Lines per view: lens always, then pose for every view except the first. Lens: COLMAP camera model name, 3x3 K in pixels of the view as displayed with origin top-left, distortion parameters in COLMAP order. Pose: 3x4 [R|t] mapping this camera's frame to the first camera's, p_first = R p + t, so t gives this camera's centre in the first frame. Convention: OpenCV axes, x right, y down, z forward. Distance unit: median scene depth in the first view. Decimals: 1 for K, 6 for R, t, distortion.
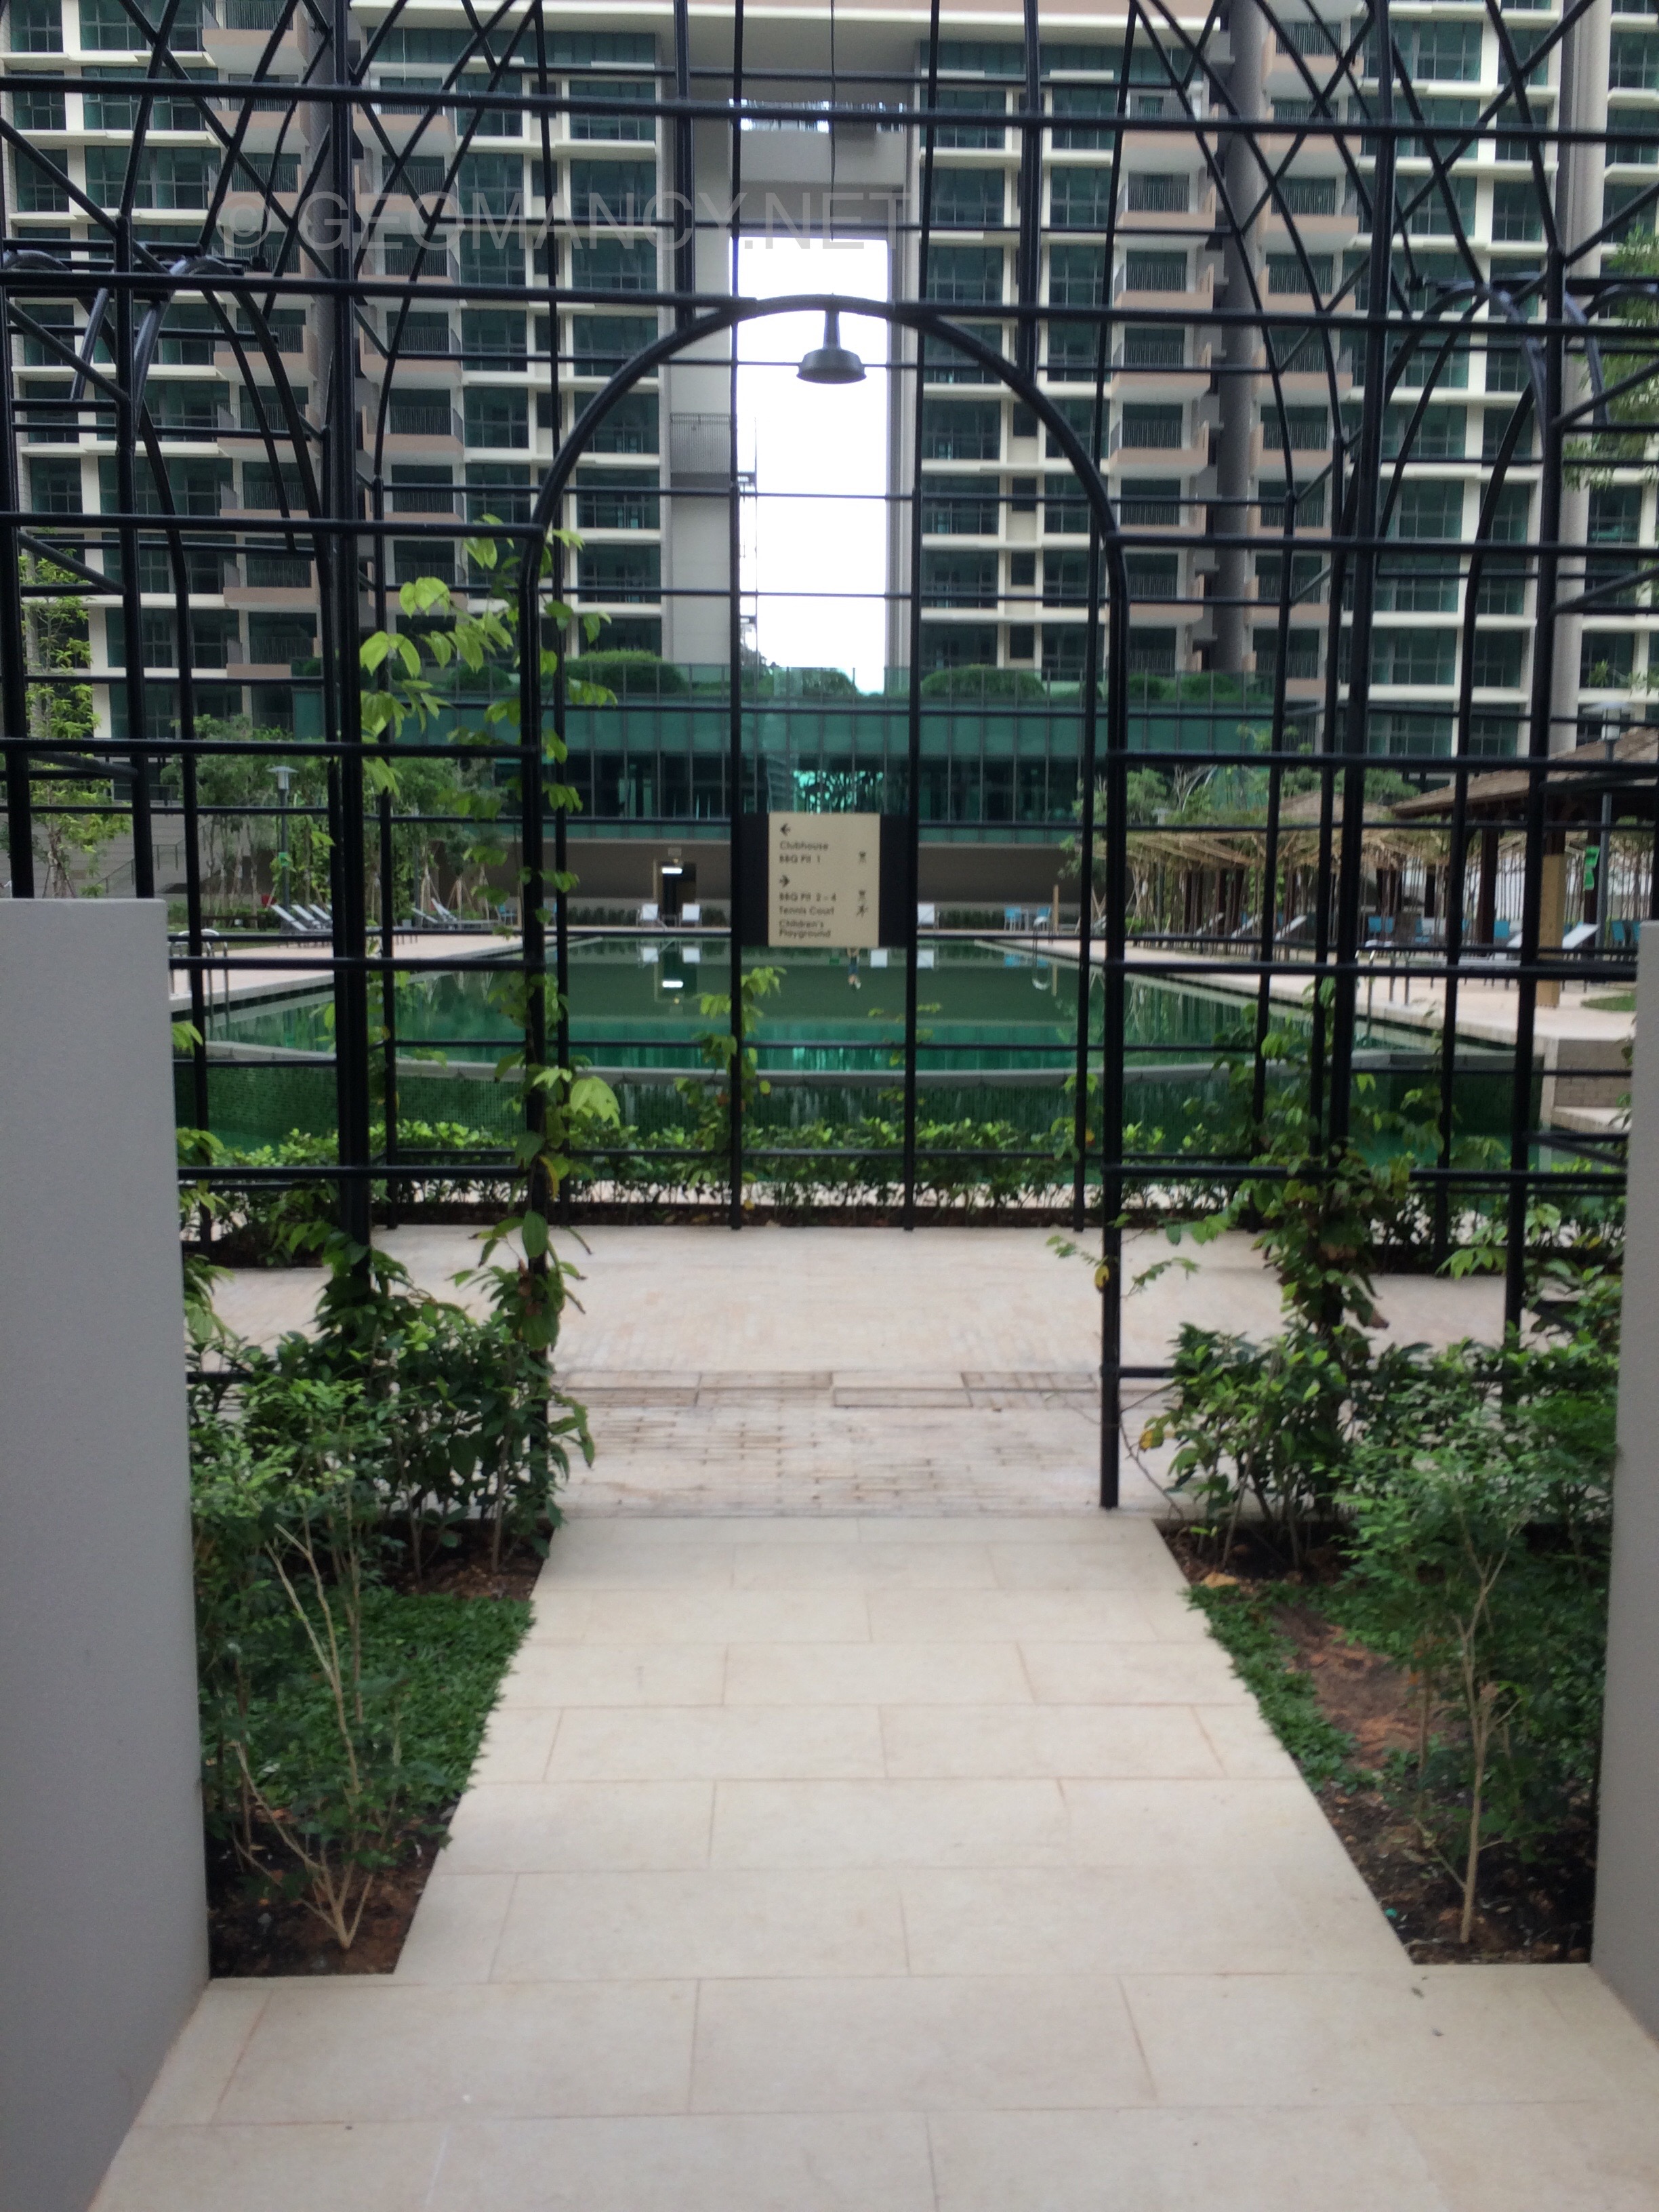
lens RADIAL K [[1968.6, 0, 860.4], [0, 1968.6, 1108.6], [0, 0, 1]] dist [0.149890, -0.179321]
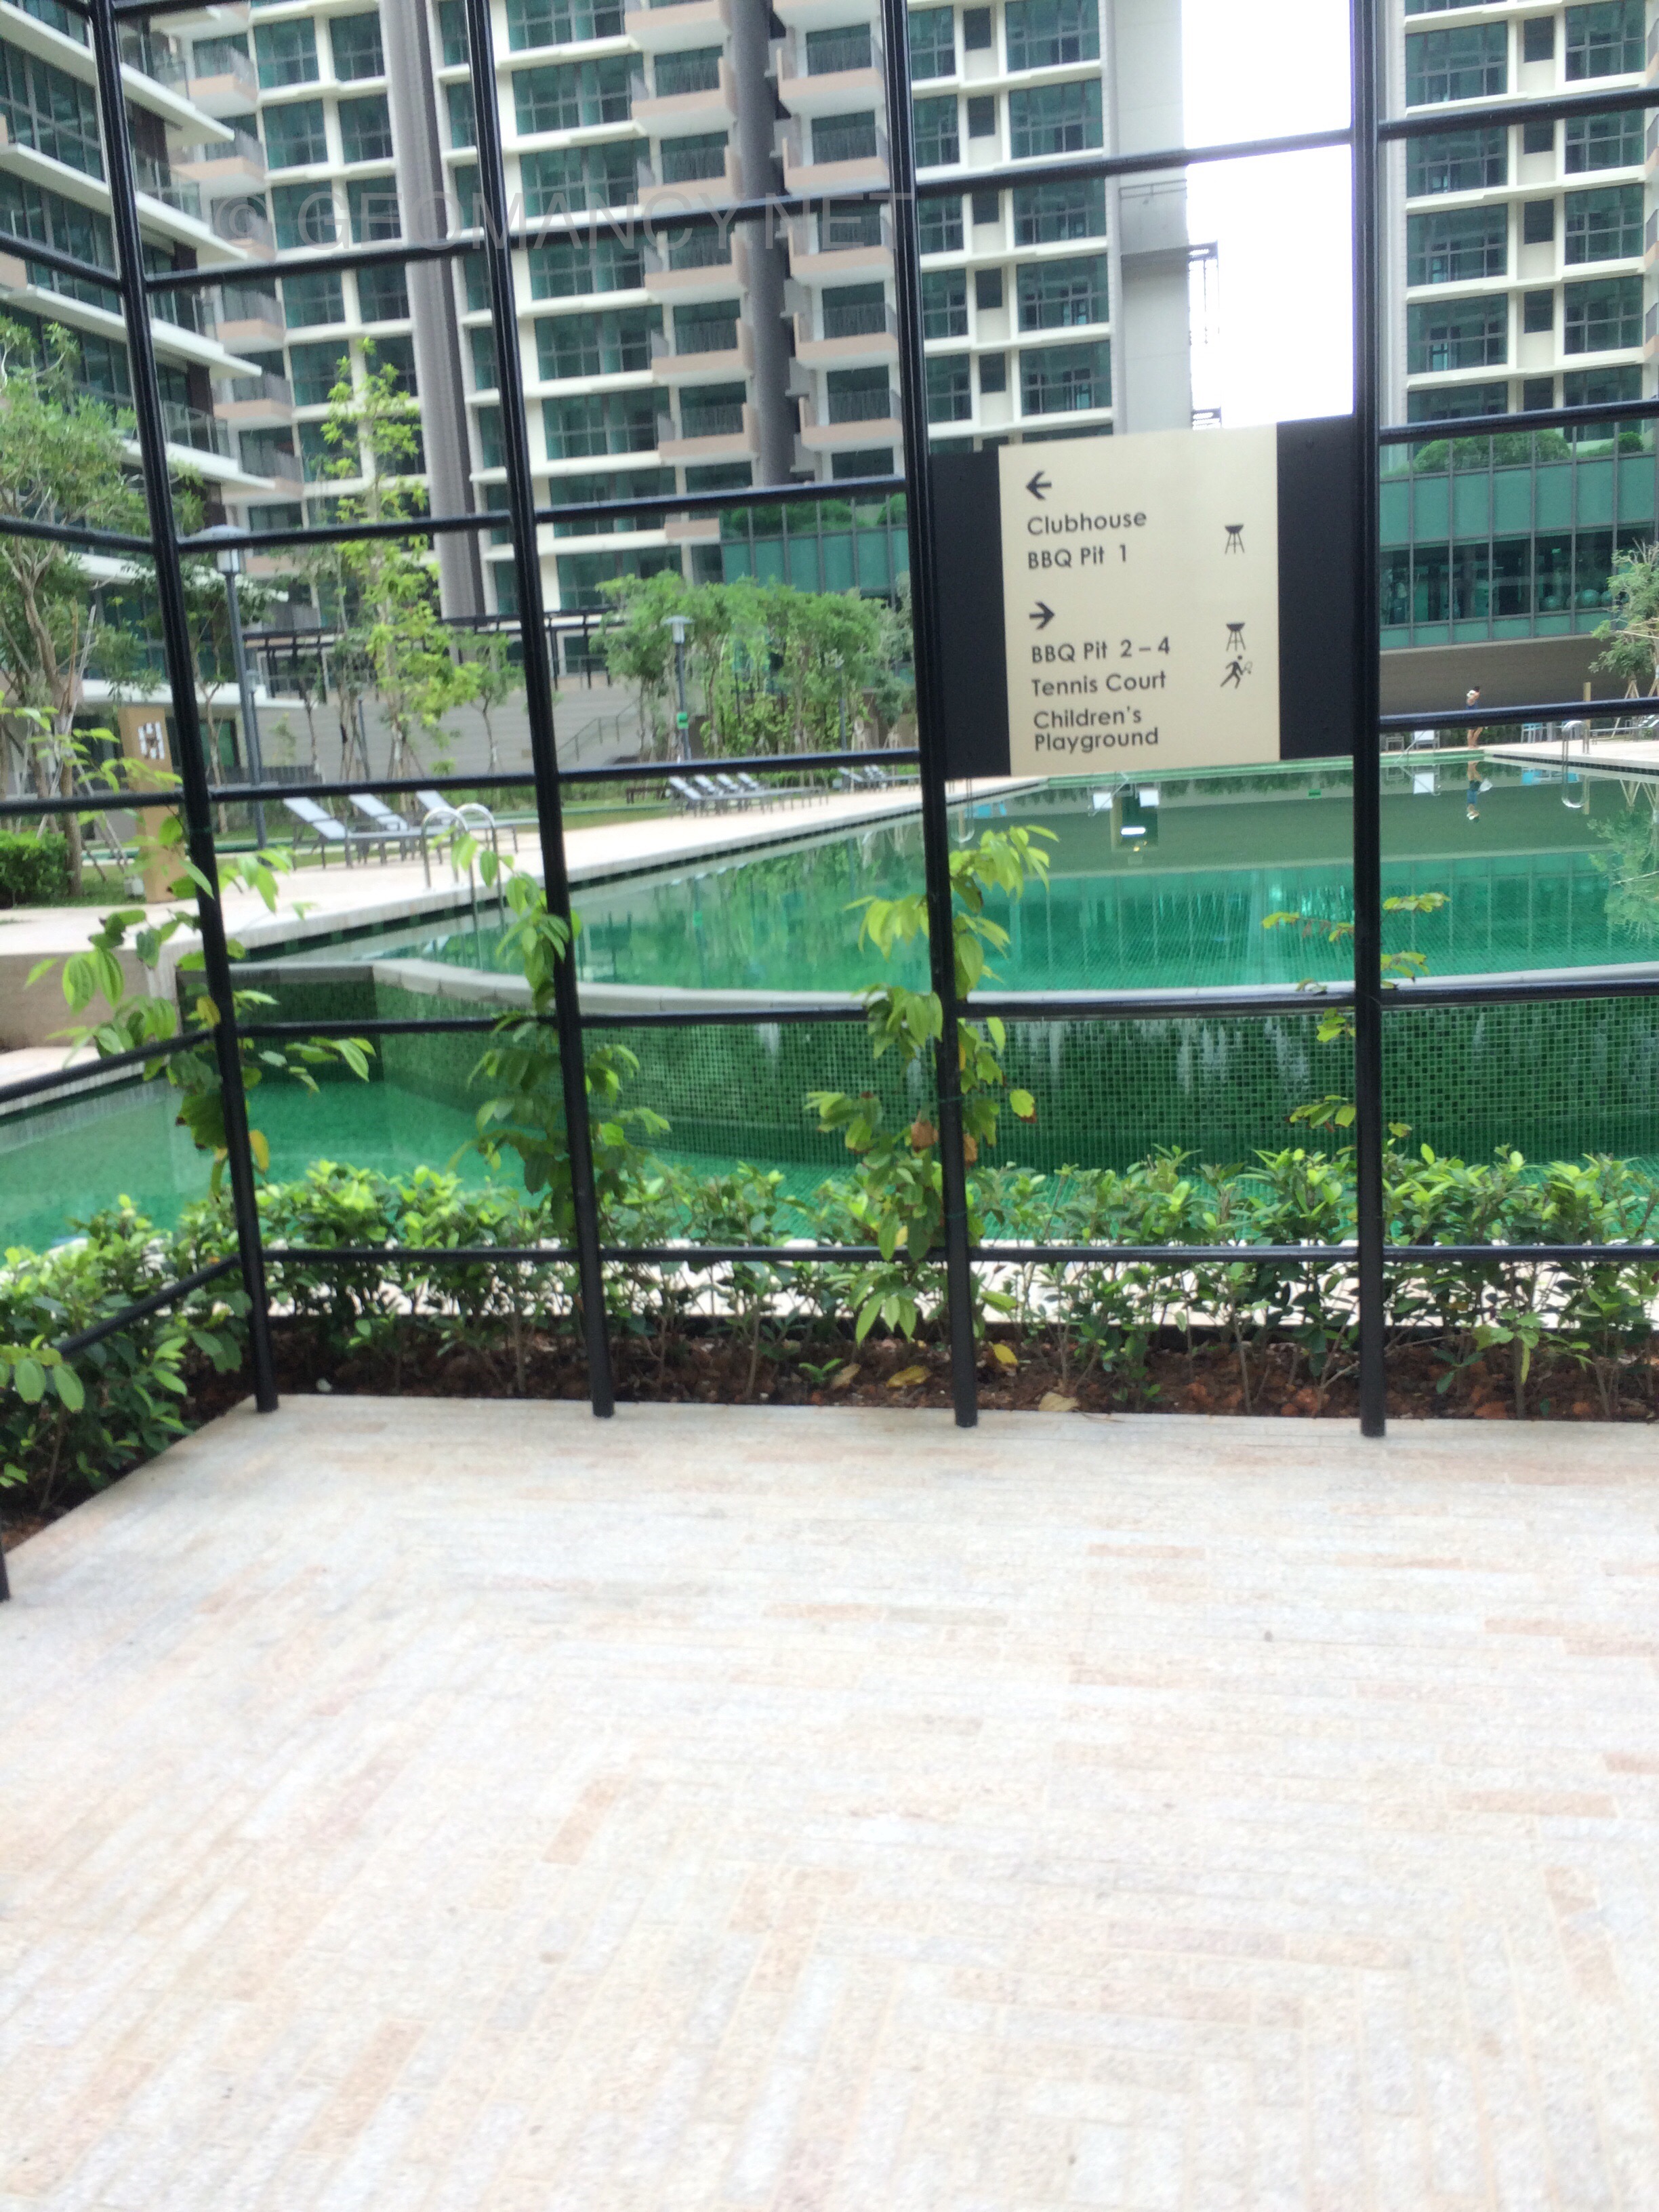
lens RADIAL K [[1968.6, 0, 860.4], [0, 1968.6, 1108.6], [0, 0, 1]] dist [0.149890, -0.179321]
pose [[0.969686, -0.023781, -0.243196, 0.003408], [0.042225, 0.996589, 0.070910, -0.006301], [0.240681, -0.079029, 0.967382, 0.084321]]
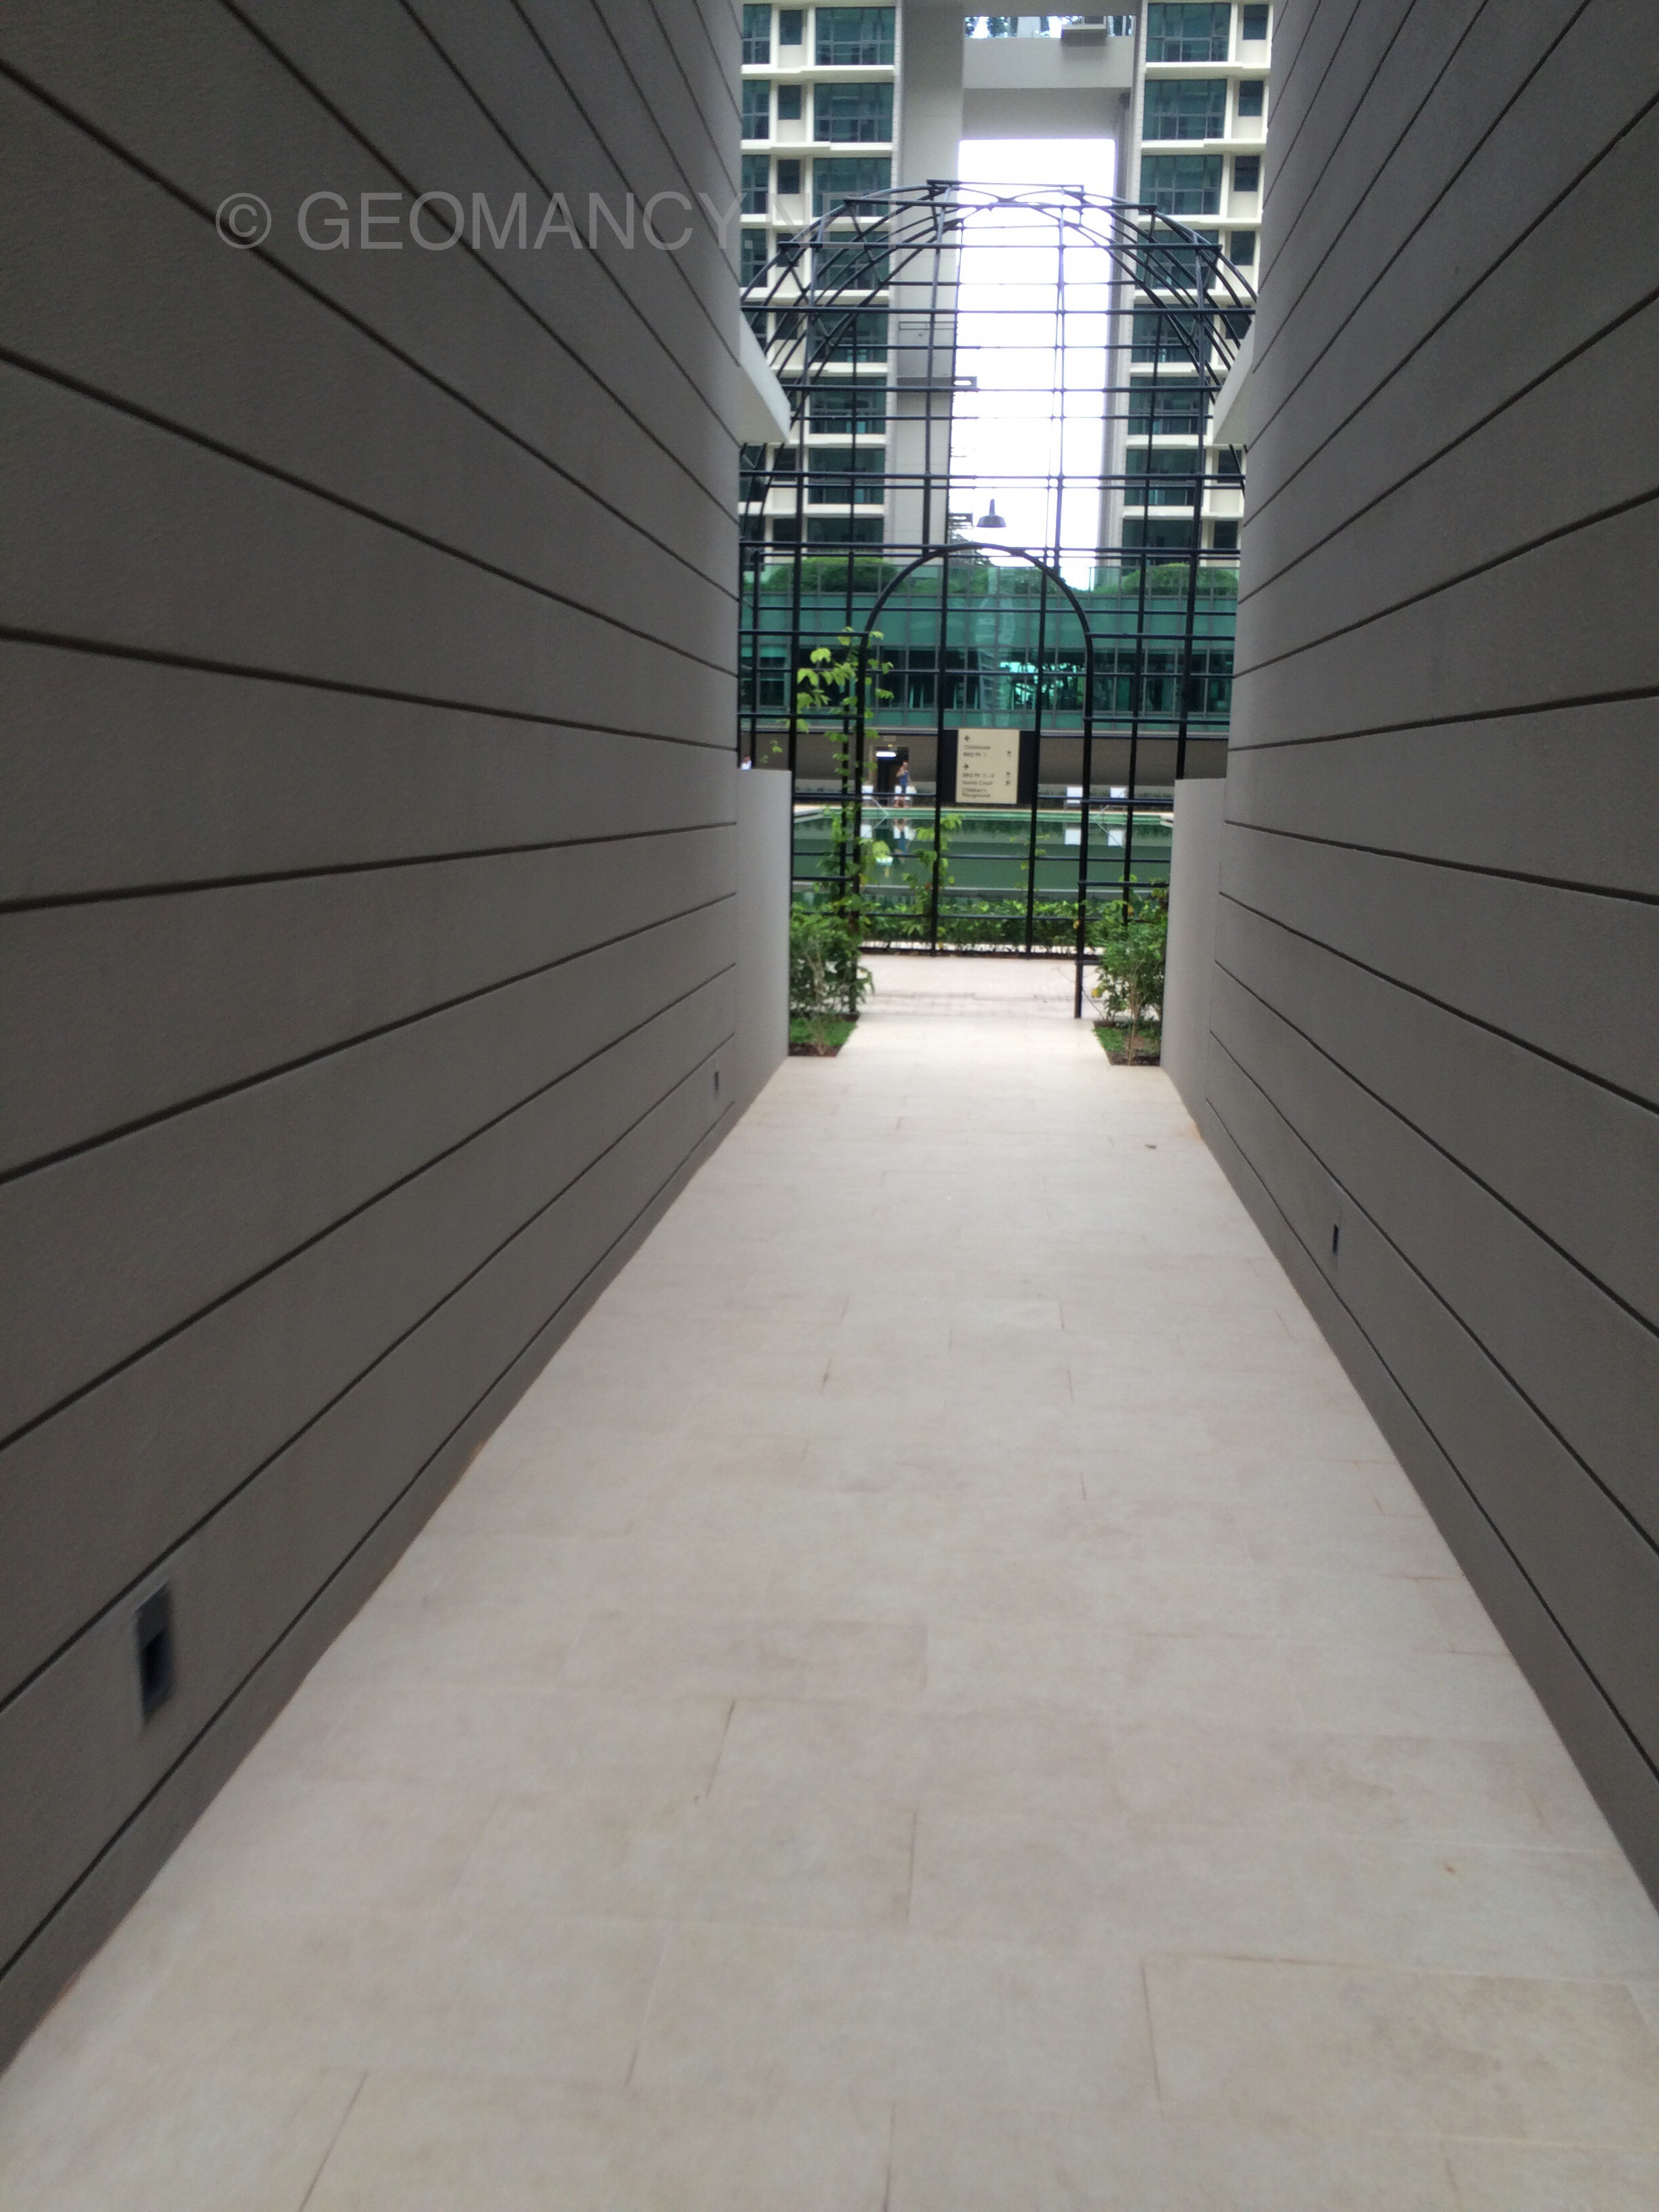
lens RADIAL K [[2041.4, 0, 829.5], [0, 2041.4, 1106.0], [0, 0, 1]] dist [-0.007777, -0.011112]
pose [[0.992772, 0.033986, -0.115106, 0.009563], [-0.028082, 0.998224, 0.052534, 0.015238], [0.116687, -0.048922, 0.991963, -0.134275]]
